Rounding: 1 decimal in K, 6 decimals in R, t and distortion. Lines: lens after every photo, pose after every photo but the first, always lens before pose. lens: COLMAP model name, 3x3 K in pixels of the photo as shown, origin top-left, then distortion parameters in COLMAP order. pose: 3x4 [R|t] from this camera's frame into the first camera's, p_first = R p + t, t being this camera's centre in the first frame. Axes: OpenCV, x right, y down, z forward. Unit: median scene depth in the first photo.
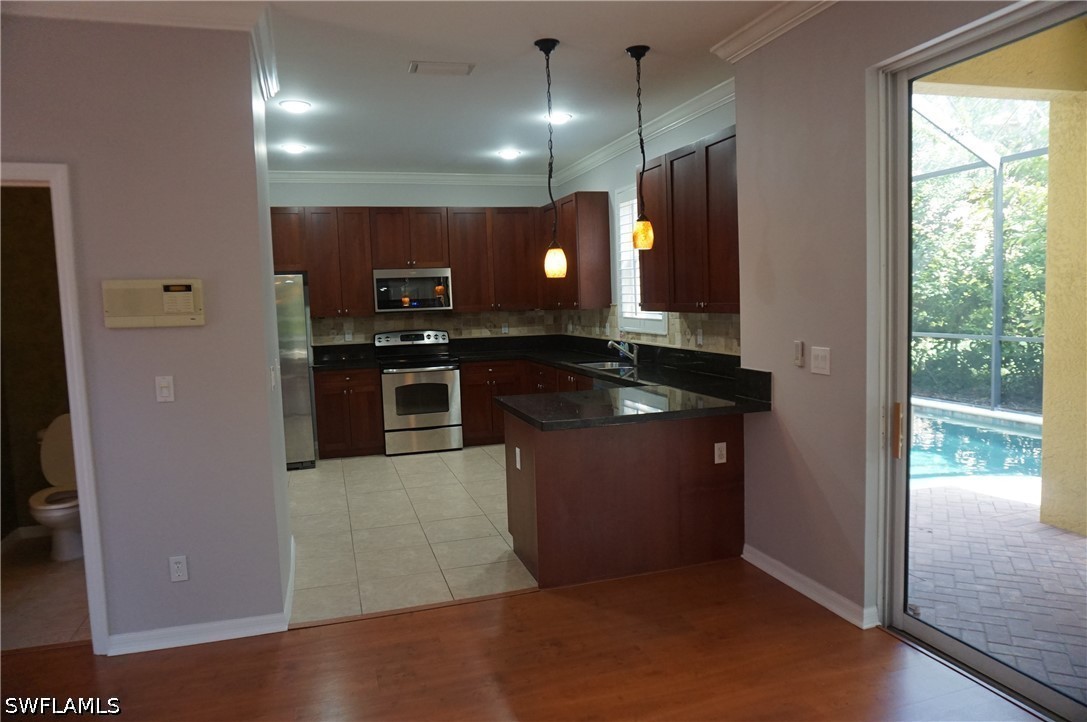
lens RADIAL K [[716.3, 0, 539.5], [0, 716.3, 367.8], [0, 0, 1]] dist [-0.057936, 0.035012]
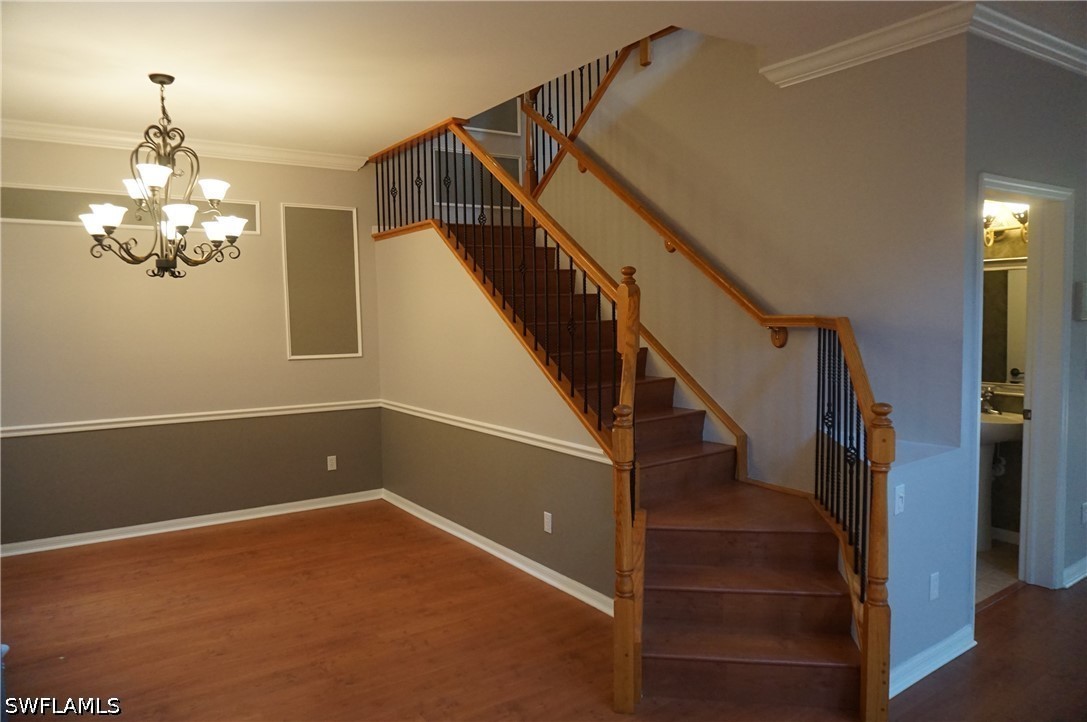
lens RADIAL K [[718.5, 0, 546.9], [0, 718.5, 359.7], [0, 0, 1]] dist [-0.037538, -0.000438]
pose [[0.955603, -0.017459, 0.294141, -0.874785], [0.027827, 0.999129, -0.031100, 0.011699], [-0.293342, 0.037904, 0.955256, 0.036336]]
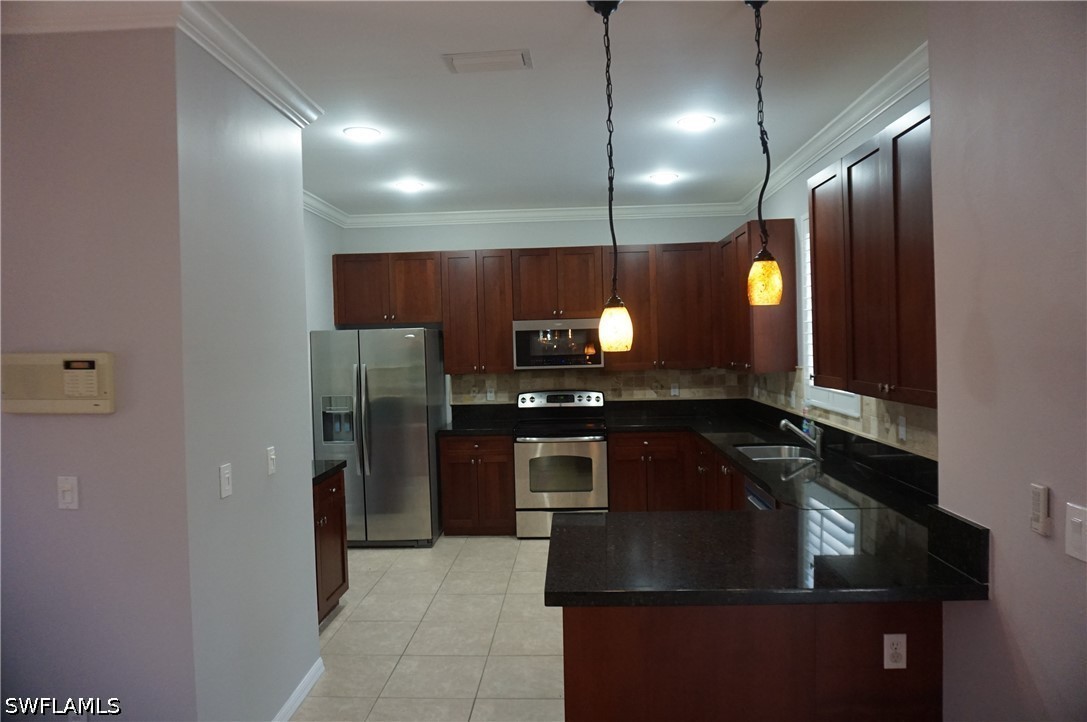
lens RADIAL K [[716.3, 0, 539.5], [0, 716.3, 367.8], [0, 0, 1]] dist [-0.057936, 0.035012]
pose [[0.939652, 0.018820, -0.341613, 0.103703], [-0.036348, 0.998326, -0.044981, -0.045415], [0.340194, 0.054684, 0.938764, 0.210069]]
